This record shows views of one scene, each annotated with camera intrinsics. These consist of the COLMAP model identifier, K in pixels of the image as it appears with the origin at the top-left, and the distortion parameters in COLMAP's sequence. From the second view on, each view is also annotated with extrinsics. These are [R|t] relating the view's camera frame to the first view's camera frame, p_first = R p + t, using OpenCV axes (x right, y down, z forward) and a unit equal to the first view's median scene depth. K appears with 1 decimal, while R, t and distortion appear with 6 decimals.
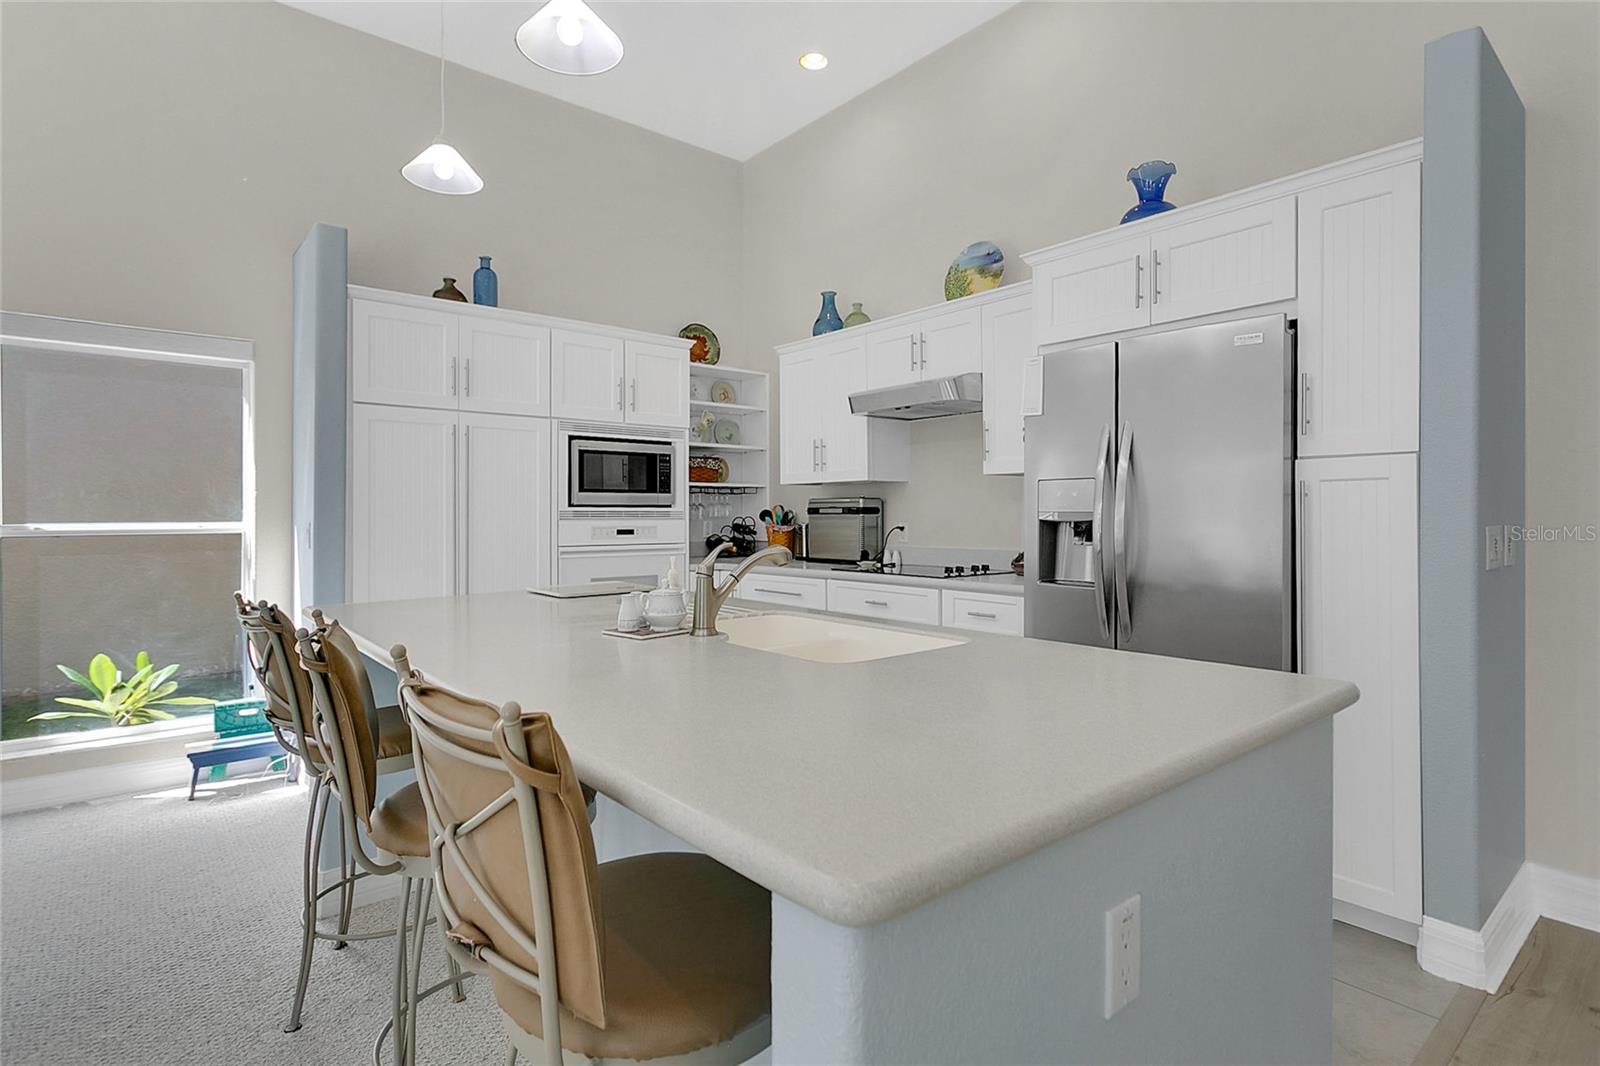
lens RADIAL K [[811.8, 0, 800.0], [0, 811.8, 533.0], [0, 0, 1]] dist [-0.000354, 0.000088]
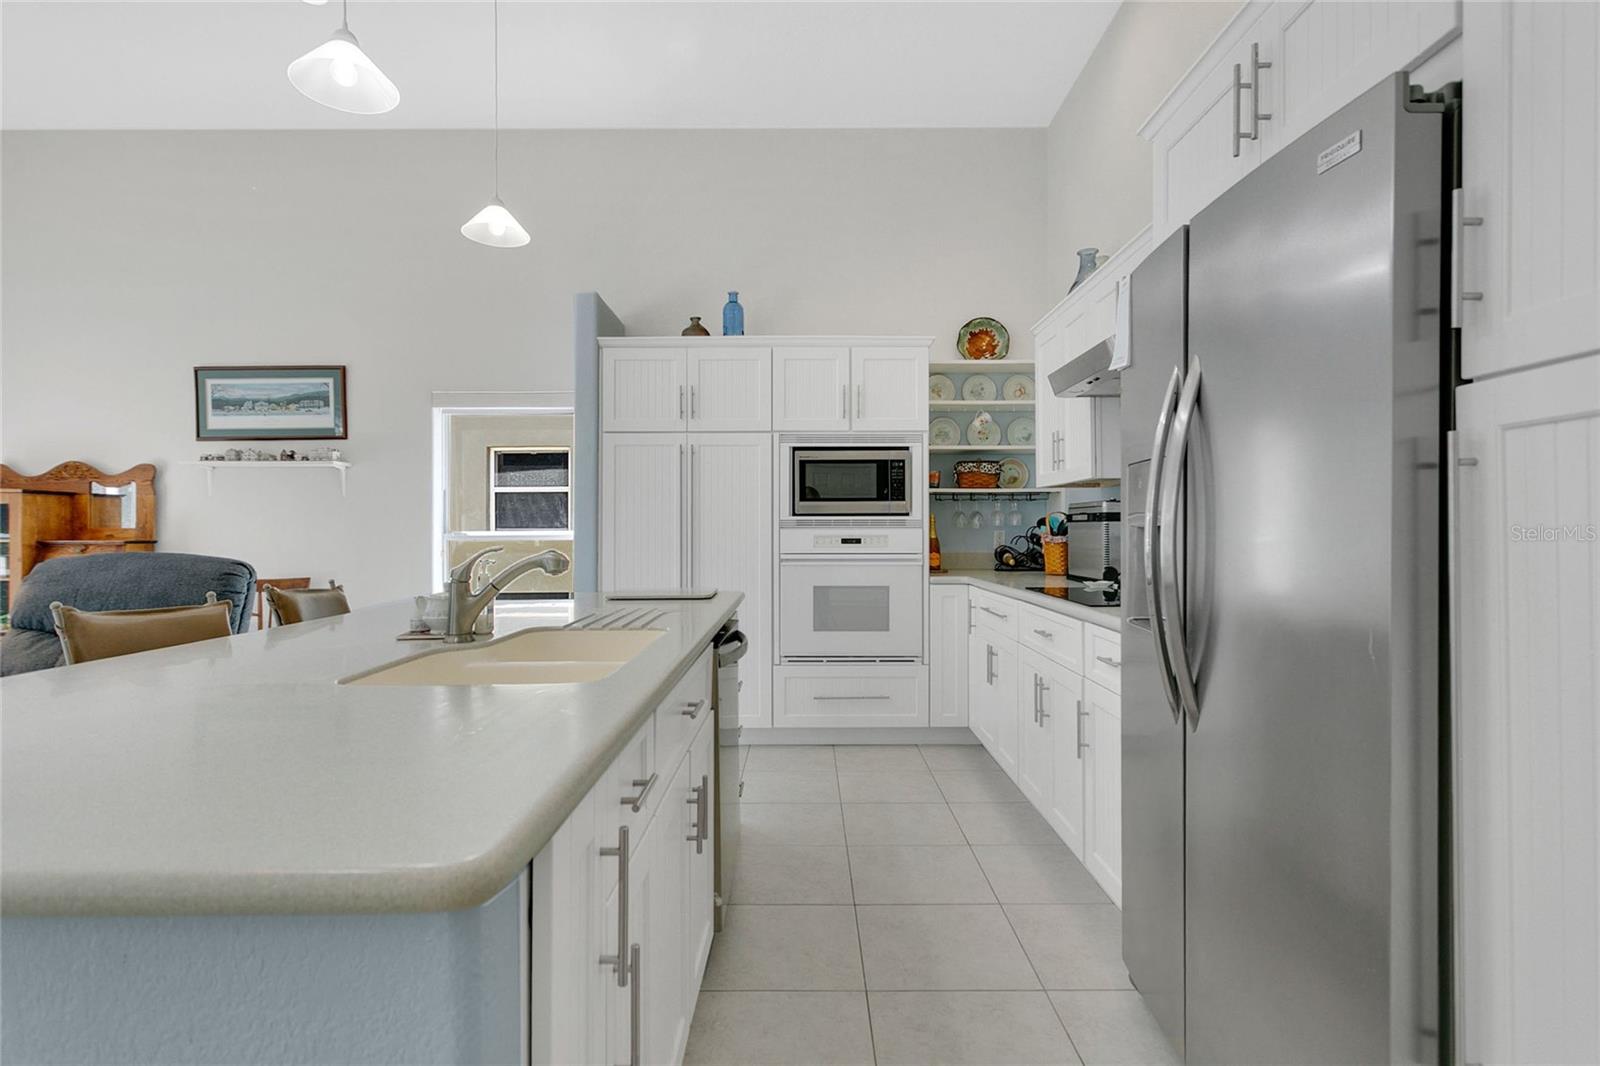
lens RADIAL K [[773.5, 0, 800.0], [0, 773.5, 533.0], [0, 0, 1]] dist [-0.000880, 0.000107]
pose [[0.768743, 0.002762, -0.639552, 0.352813], [-0.012526, 0.999864, -0.010738, -0.000035], [0.639435, 0.016266, 0.768673, 0.245173]]
